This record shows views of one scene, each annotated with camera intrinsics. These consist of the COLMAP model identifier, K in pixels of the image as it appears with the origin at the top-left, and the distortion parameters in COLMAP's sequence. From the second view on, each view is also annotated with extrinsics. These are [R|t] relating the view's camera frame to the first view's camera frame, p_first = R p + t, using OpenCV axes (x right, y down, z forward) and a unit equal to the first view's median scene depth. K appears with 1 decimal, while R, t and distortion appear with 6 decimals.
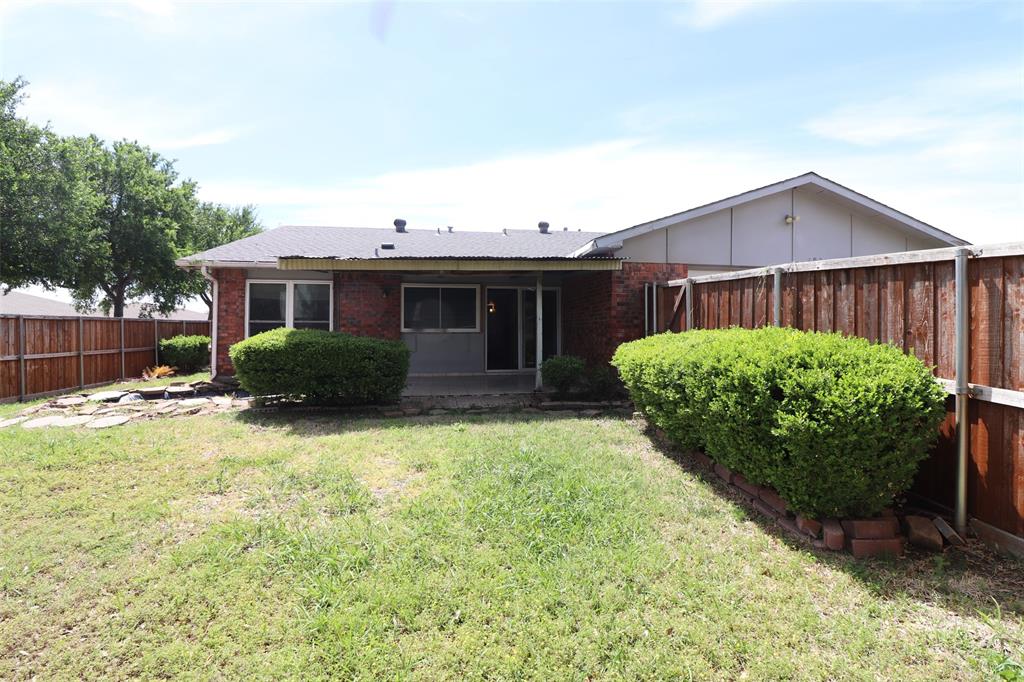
lens RADIAL K [[477.2, 0, 514.2], [0, 477.2, 329.6], [0, 0, 1]] dist [0.008908, -0.018930]
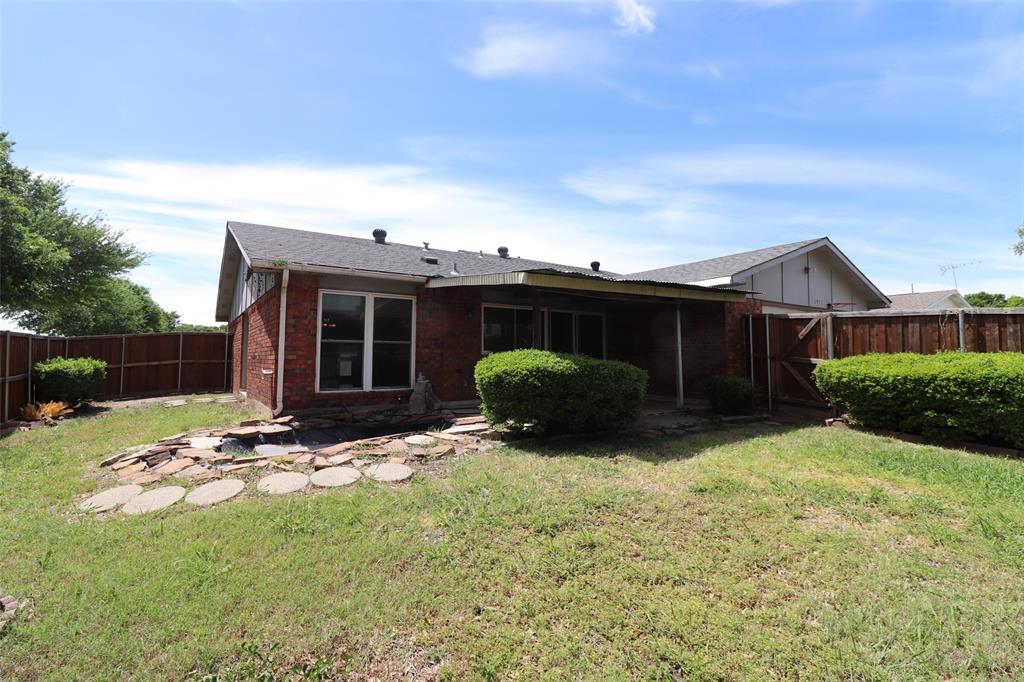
lens RADIAL K [[477.2, 0, 514.2], [0, 477.2, 329.6], [0, 0, 1]] dist [0.008908, -0.018930]
pose [[0.906780, 0.025451, 0.420836, -0.598192], [-0.004614, 0.998716, -0.050456, 0.003859], [-0.421579, 0.043811, 0.905733, 0.127394]]
